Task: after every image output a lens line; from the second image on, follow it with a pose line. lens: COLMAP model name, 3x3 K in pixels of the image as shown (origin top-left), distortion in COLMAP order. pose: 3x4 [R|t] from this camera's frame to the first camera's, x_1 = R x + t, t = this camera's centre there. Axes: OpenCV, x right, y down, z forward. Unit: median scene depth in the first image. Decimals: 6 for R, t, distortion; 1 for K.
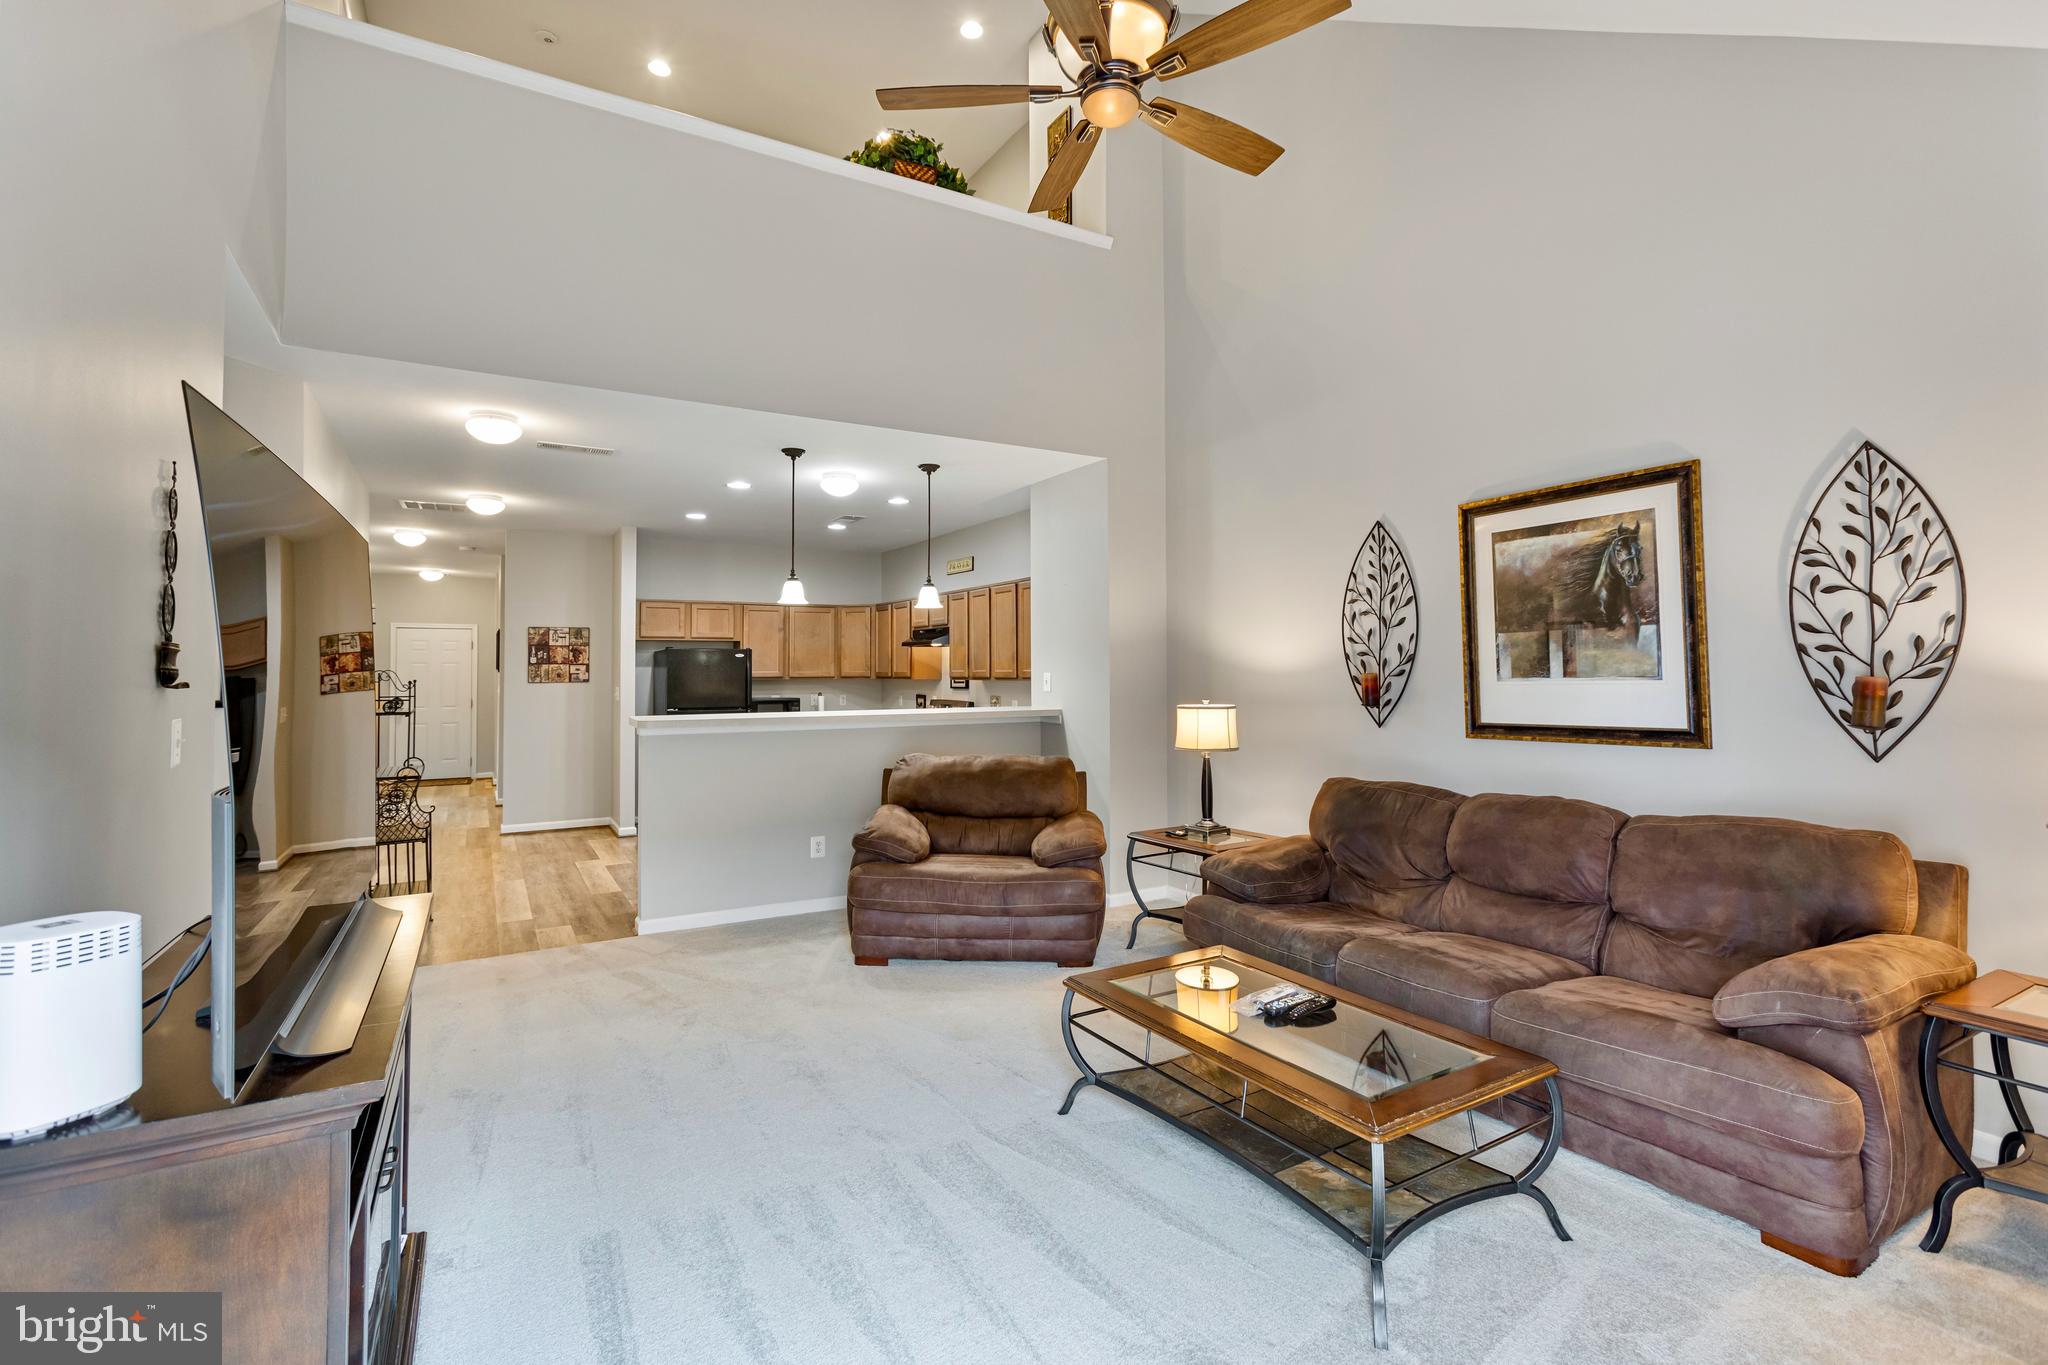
lens RADIAL K [[913.8, 0, 1009.3], [0, 913.8, 651.3], [0, 0, 1]] dist [-0.014074, 0.008042]
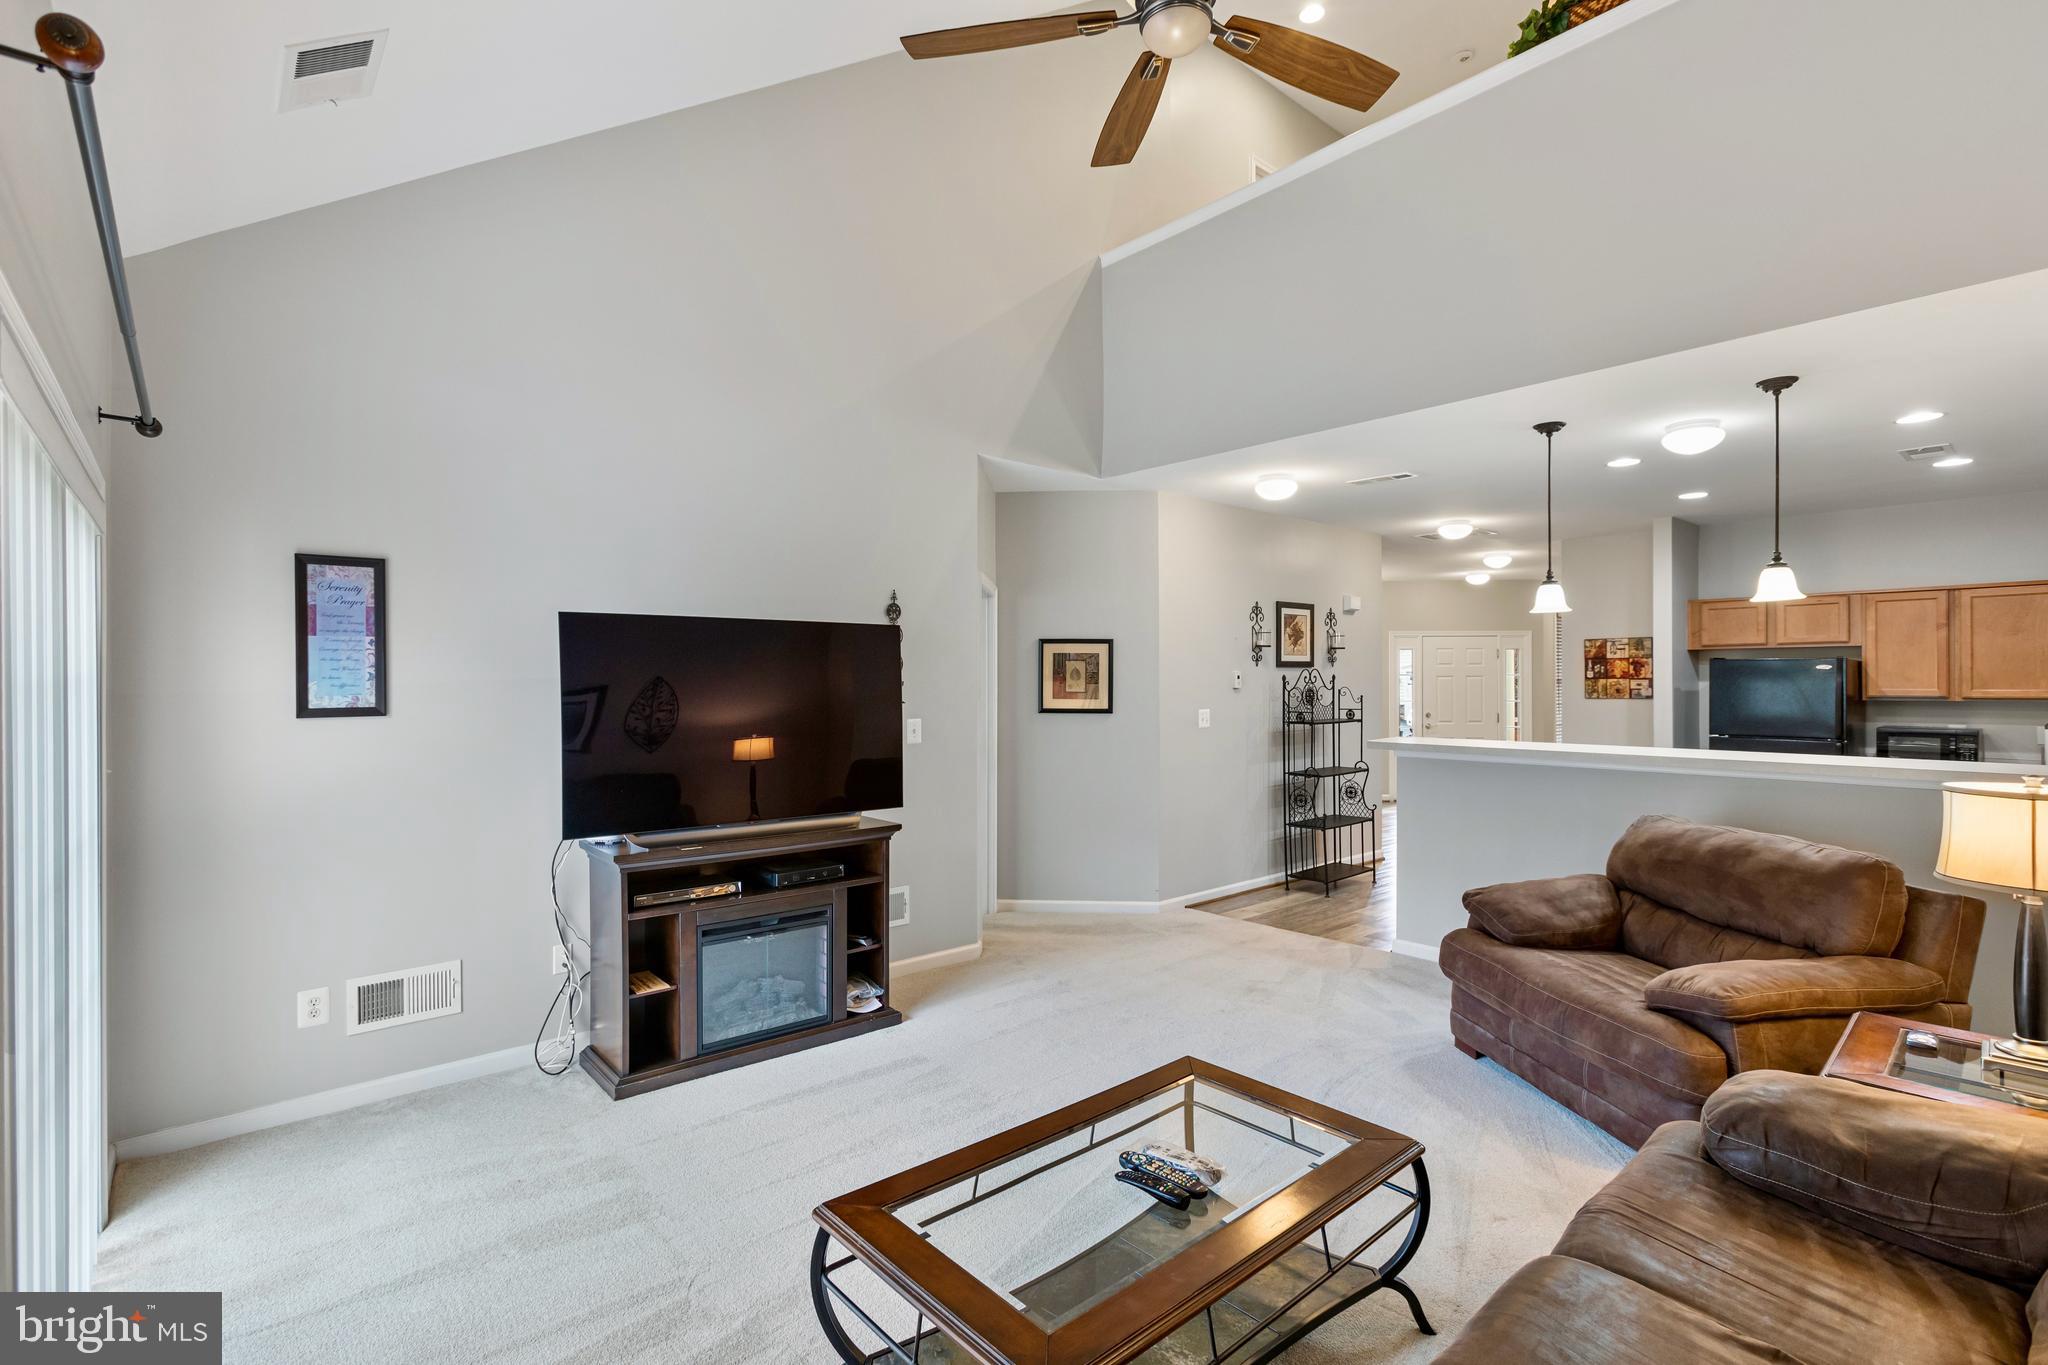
lens RADIAL K [[913.8, 0, 1018.3], [0, 913.8, 683.2], [0, 0, 1]] dist [-0.014074, 0.008042]
pose [[0.190151, 0.005770, -0.981738, 0.572773], [0.024731, 0.999637, 0.010665, -0.011699], [0.981443, -0.026307, 0.189939, 0.442944]]
